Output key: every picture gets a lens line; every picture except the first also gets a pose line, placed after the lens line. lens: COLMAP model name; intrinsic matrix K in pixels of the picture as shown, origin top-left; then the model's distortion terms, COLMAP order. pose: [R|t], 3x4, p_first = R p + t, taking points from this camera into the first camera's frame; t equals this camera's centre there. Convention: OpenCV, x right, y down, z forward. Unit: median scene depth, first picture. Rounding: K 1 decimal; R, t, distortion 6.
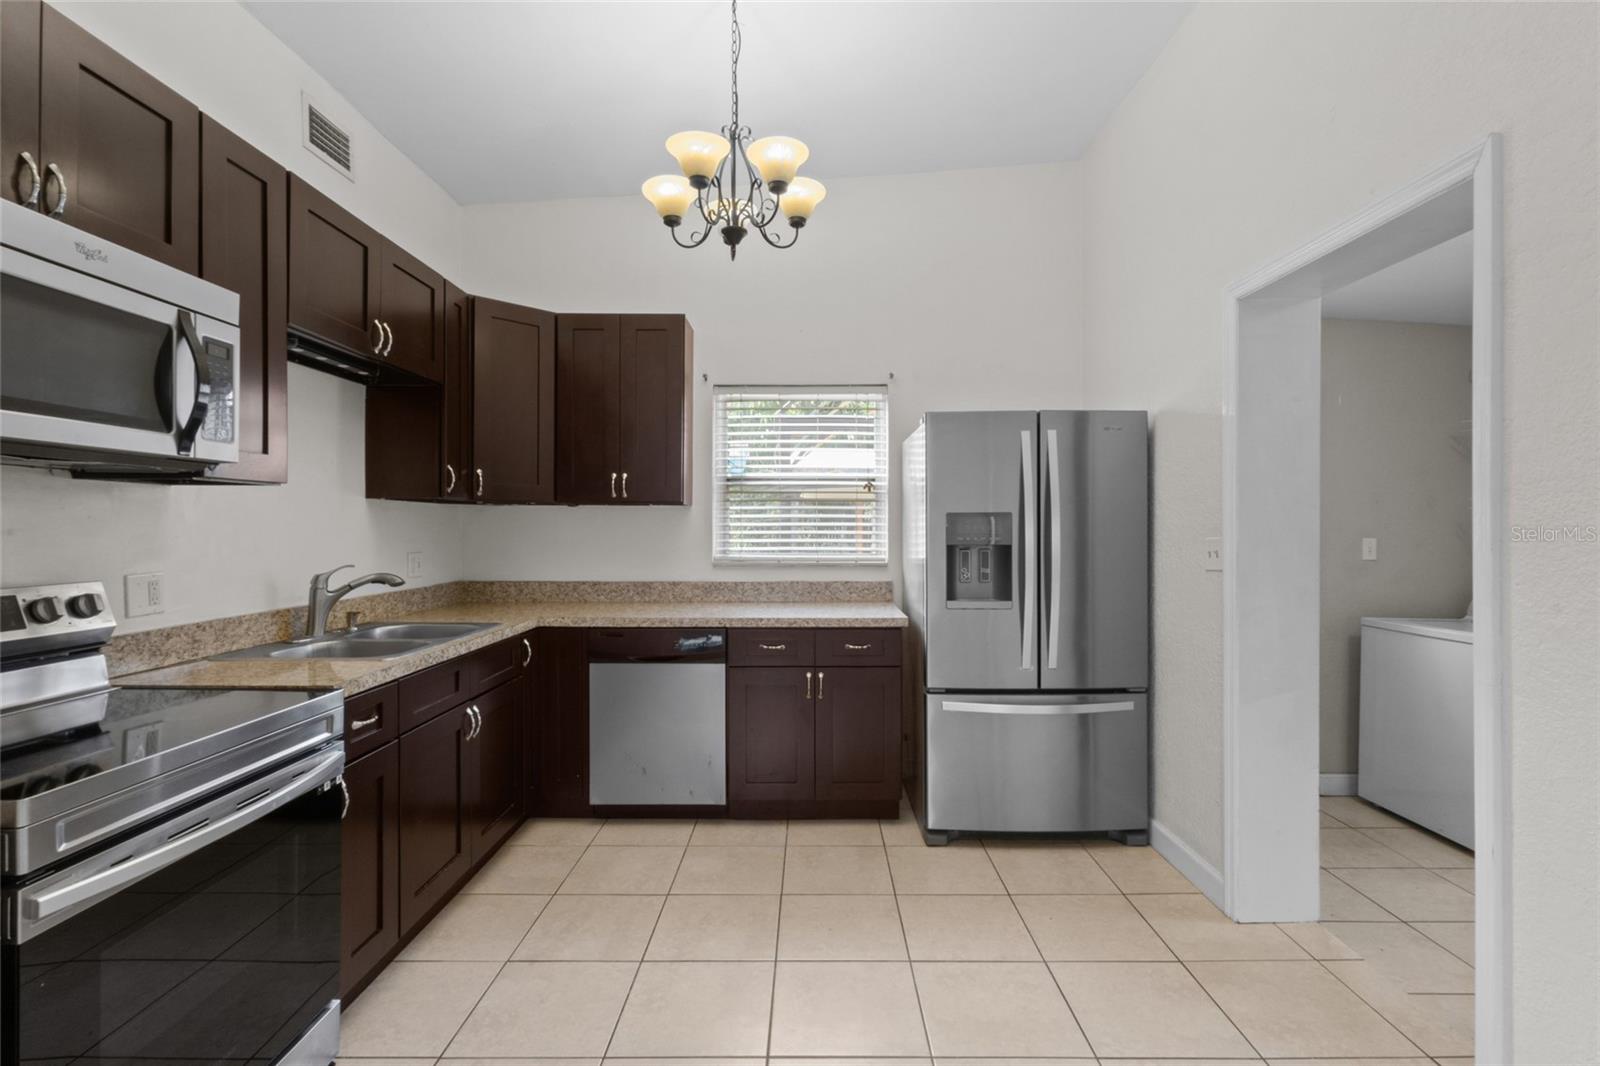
lens RADIAL K [[749.4, 0, 813.6], [0, 749.4, 529.4], [0, 0, 1]] dist [0.004495, -0.000110]
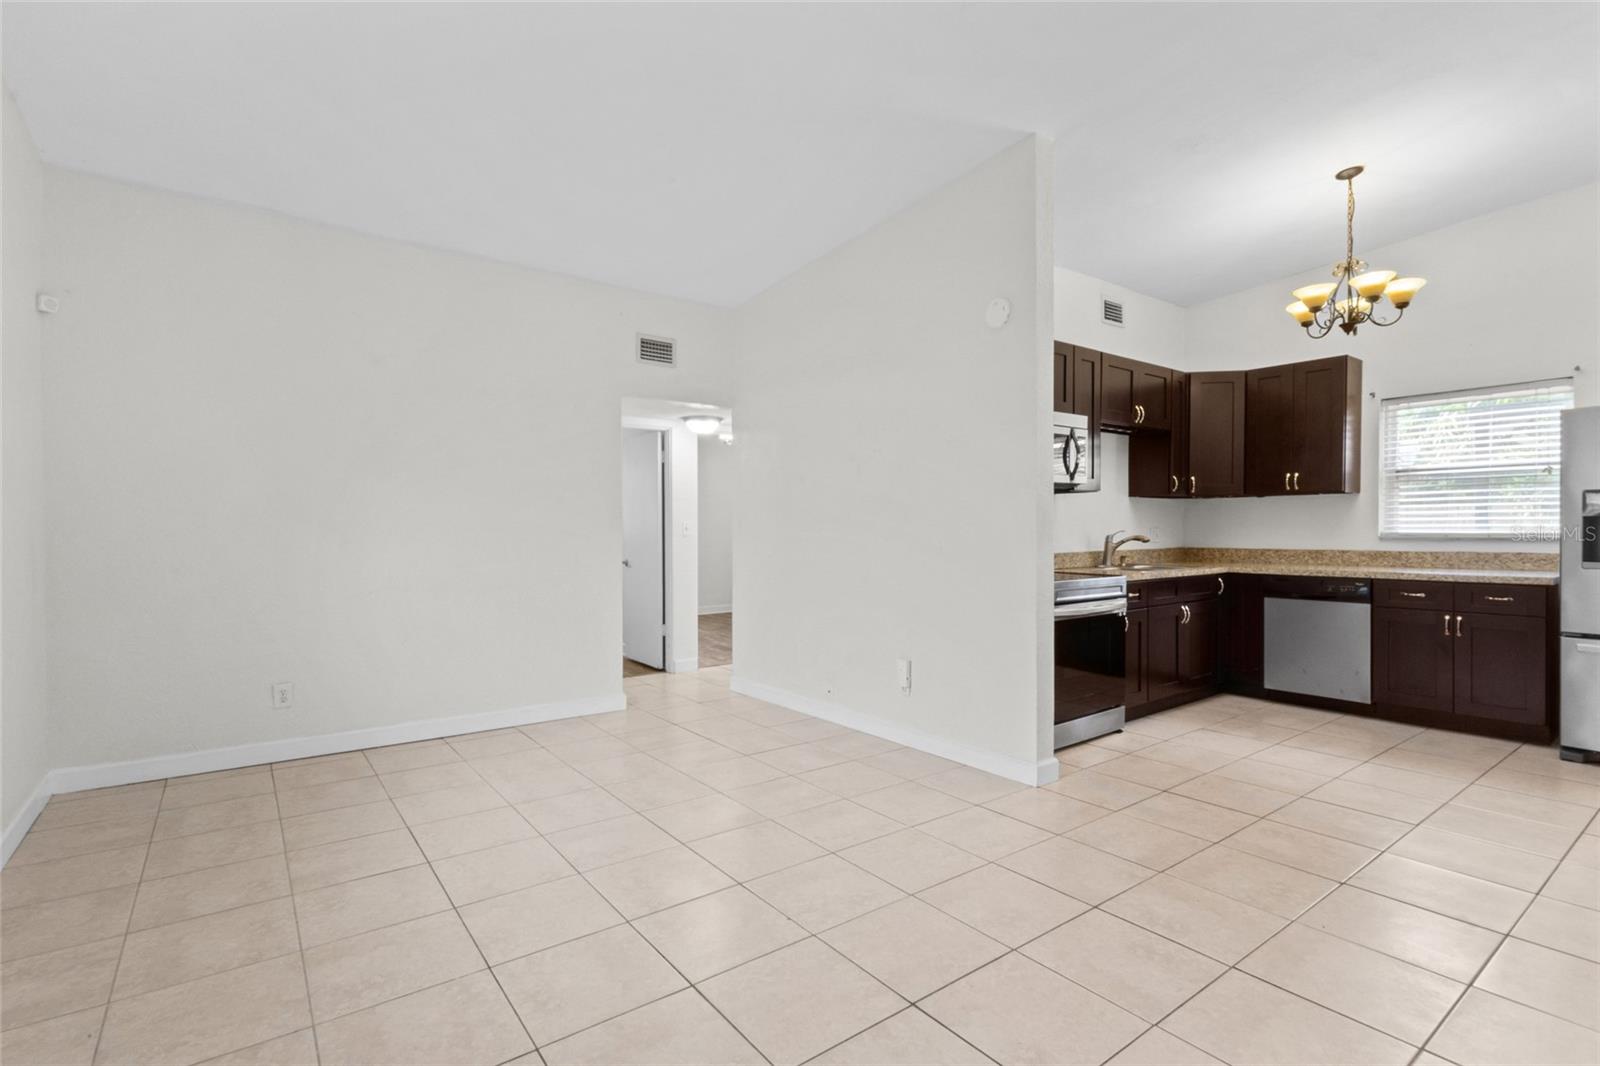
lens RADIAL K [[749.4, 0, 793.4], [0, 749.4, 542.8], [0, 0, 1]] dist [0.004495, -0.000110]
pose [[0.595290, 0.009681, -0.803453, 0.398842], [0.004773, 0.999867, 0.015585, 0.038798], [0.803497, -0.013112, 0.595165, -0.768211]]
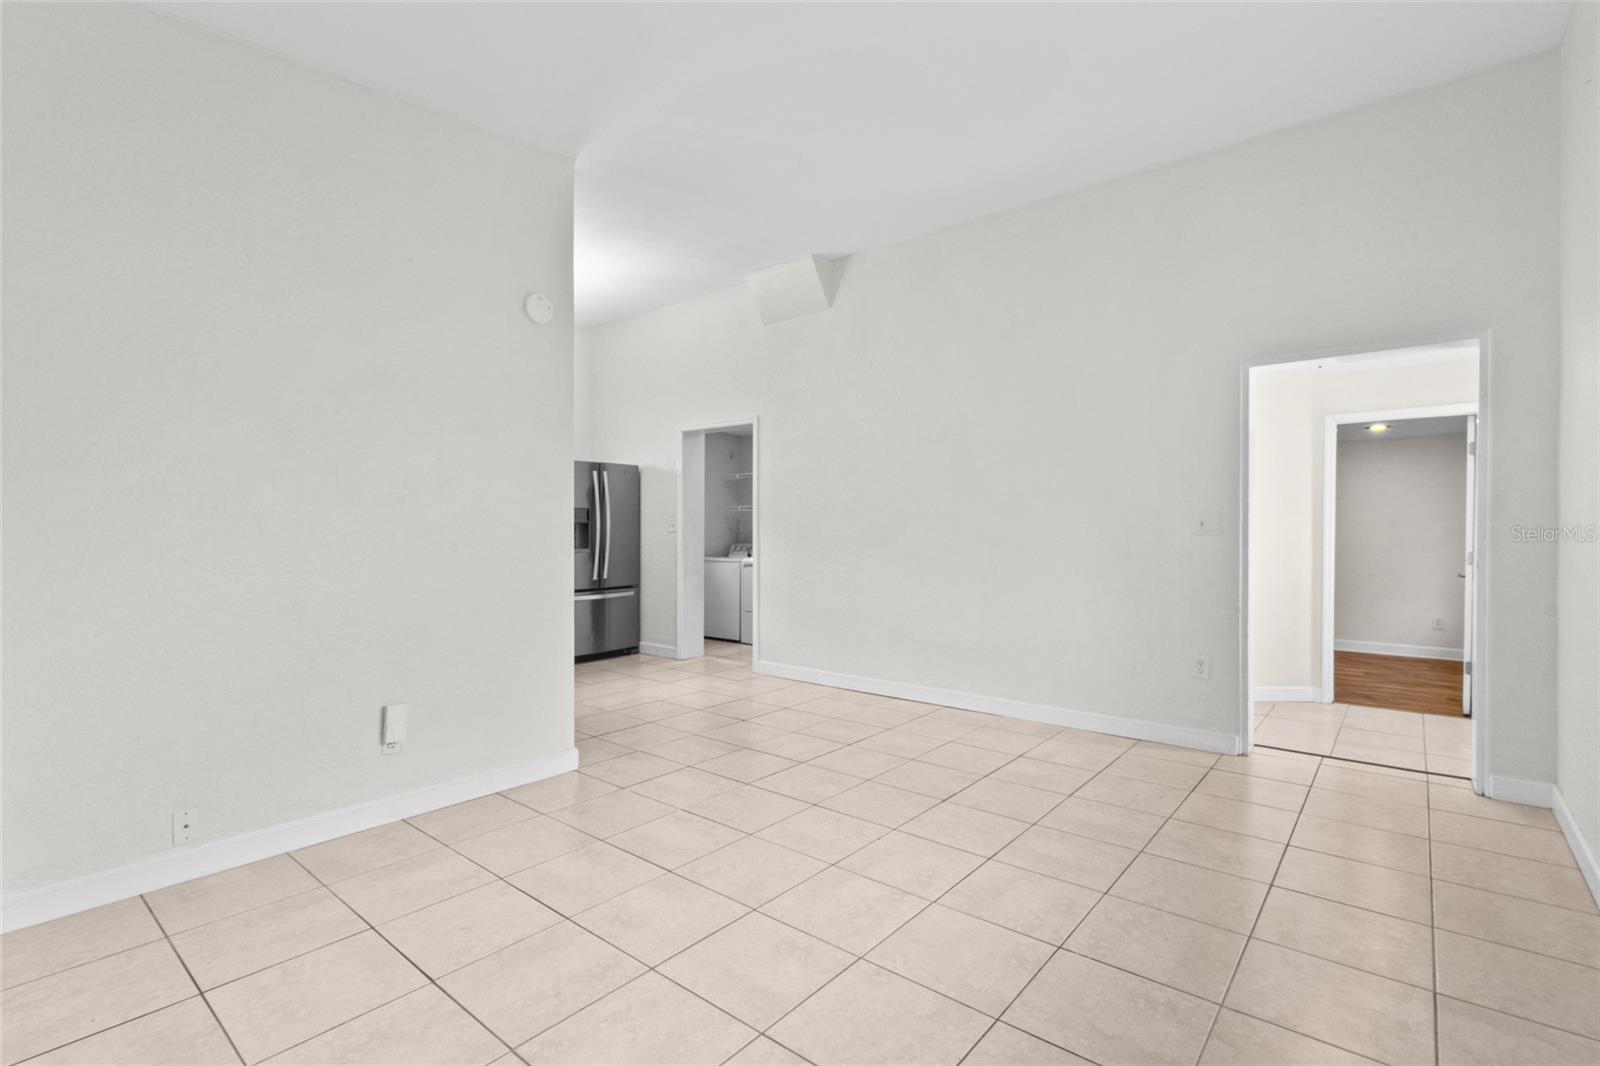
lens RADIAL K [[749.4, 0, 796.7], [0, 749.4, 531.3], [0, 0, 1]] dist [0.004495, -0.000110]
pose [[0.638590, -0.000668, 0.769547, -1.013125], [-0.001085, 0.999998, 0.001769, 0.040048], [-0.769546, -0.001965, 0.638588, -0.850083]]
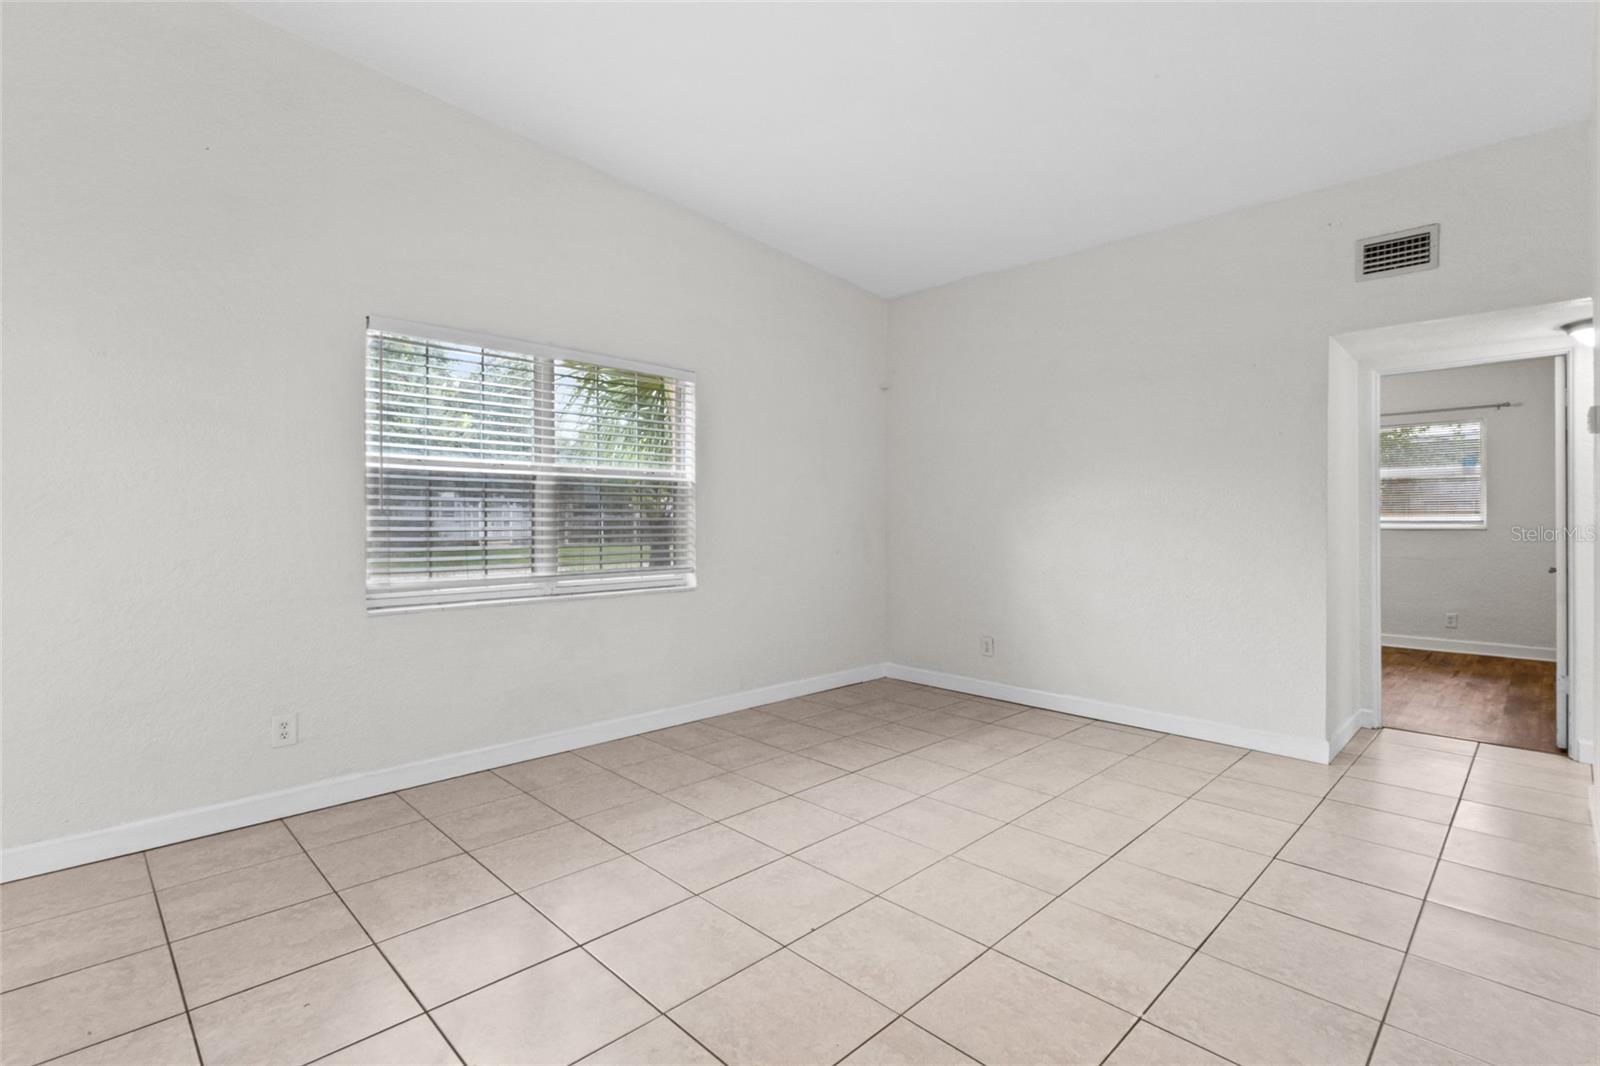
lens RADIAL K [[749.4, 0, 793.7], [0, 749.4, 517.4], [0, 0, 1]] dist [0.004495, -0.000110]
pose [[-0.714858, -0.001879, -0.699267, 0.308435], [0.000247, 0.999996, -0.002940, 0.036973], [0.699269, -0.002275, -0.714855, 0.185286]]
